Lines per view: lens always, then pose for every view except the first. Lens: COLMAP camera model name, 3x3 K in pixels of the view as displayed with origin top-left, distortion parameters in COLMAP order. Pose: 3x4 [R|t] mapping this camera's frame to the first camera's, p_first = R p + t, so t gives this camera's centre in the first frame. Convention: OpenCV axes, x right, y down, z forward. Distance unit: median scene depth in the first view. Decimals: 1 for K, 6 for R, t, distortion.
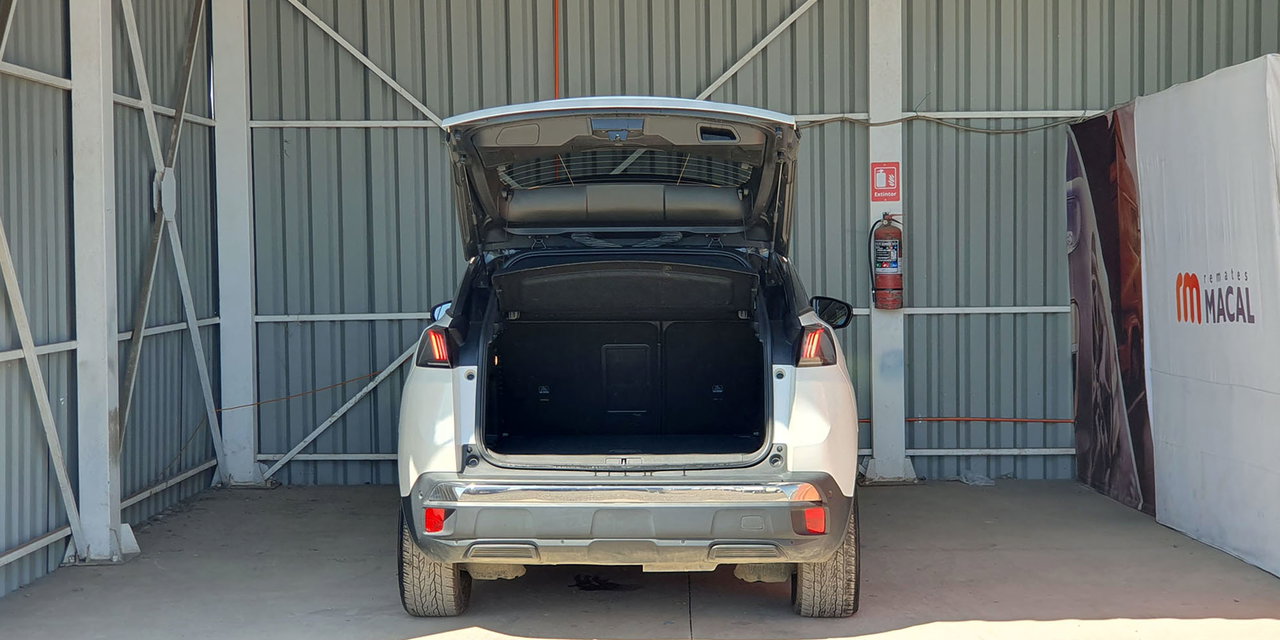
lens RADIAL K [[3103.7, 0, 566.3], [0, 3103.7, 352.9], [0, 0, 1]] dist [0.239581, 0.000000]
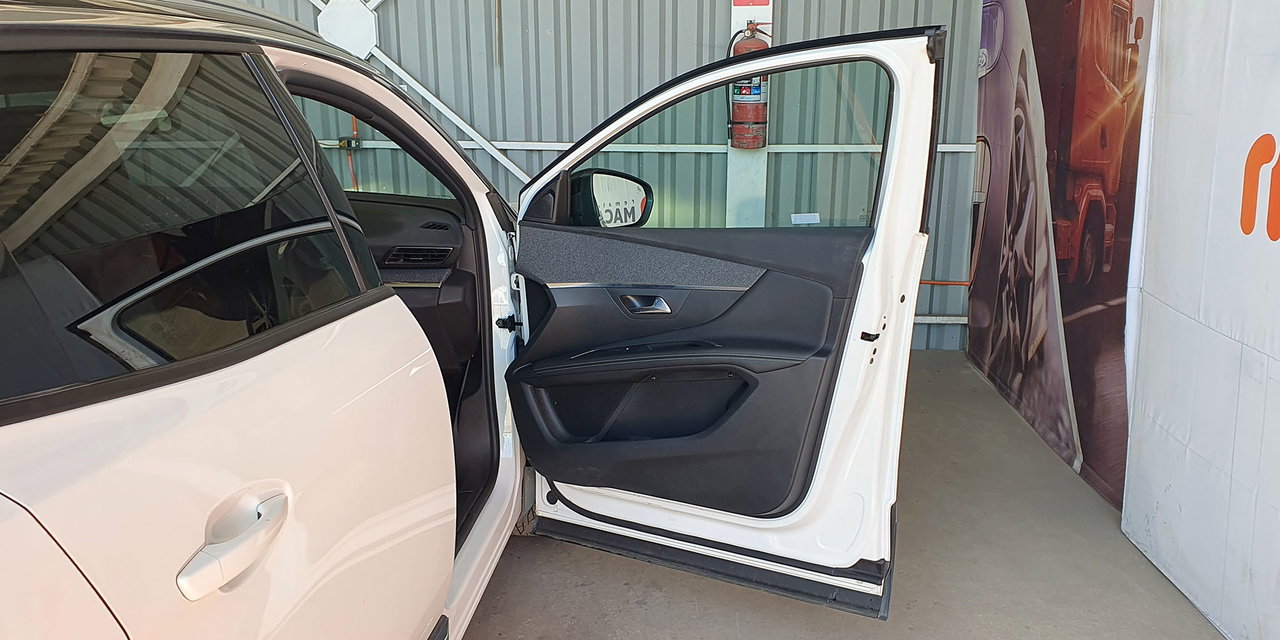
lens RADIAL K [[1057.2, 0, 654.3], [0, 1057.2, 349.5], [0, 0, 1]] dist [0.040874, -0.114287]
pose [[0.998443, 0.022707, -0.050949, 0.094834], [-0.010322, 0.972827, 0.231304, -0.026378], [0.054817, -0.230418, 0.971547, 0.725840]]
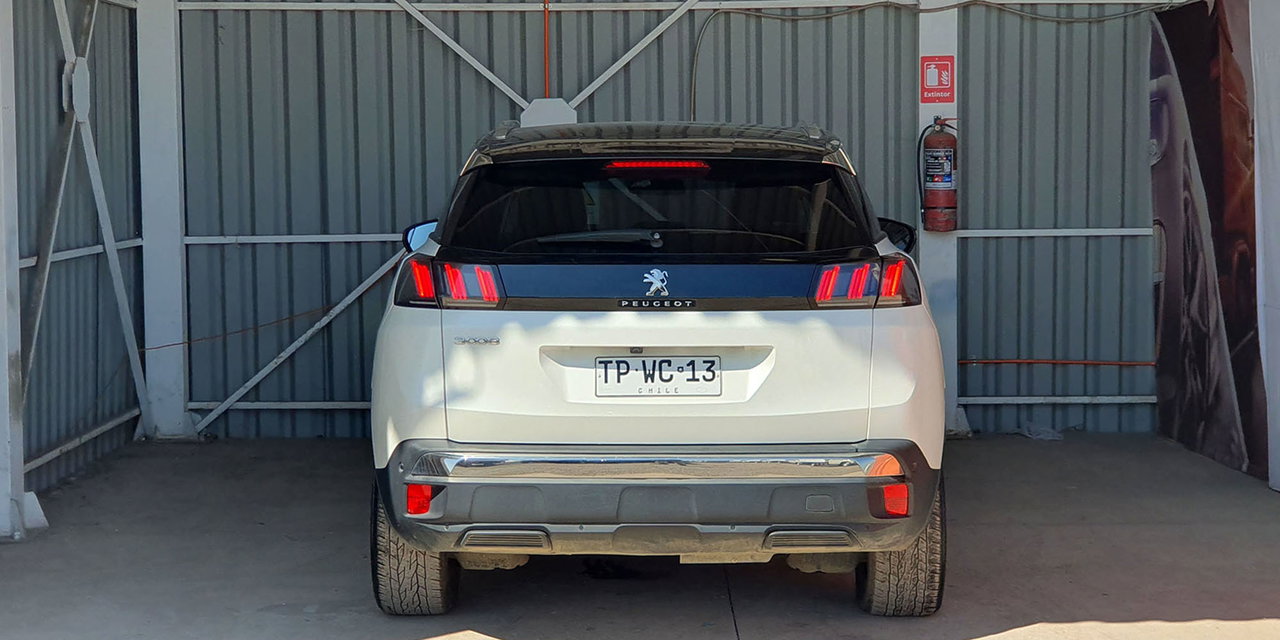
lens RADIAL K [[3103.7, 0, 578.2], [0, 3103.7, 368.0], [0, 0, 1]] dist [0.239581, 0.000000]
pose [[0.999552, 0.001791, 0.029875, -0.019492], [-0.002765, 0.999465, 0.032604, -0.004318], [-0.029801, -0.032672, 0.999022, 0.158614]]
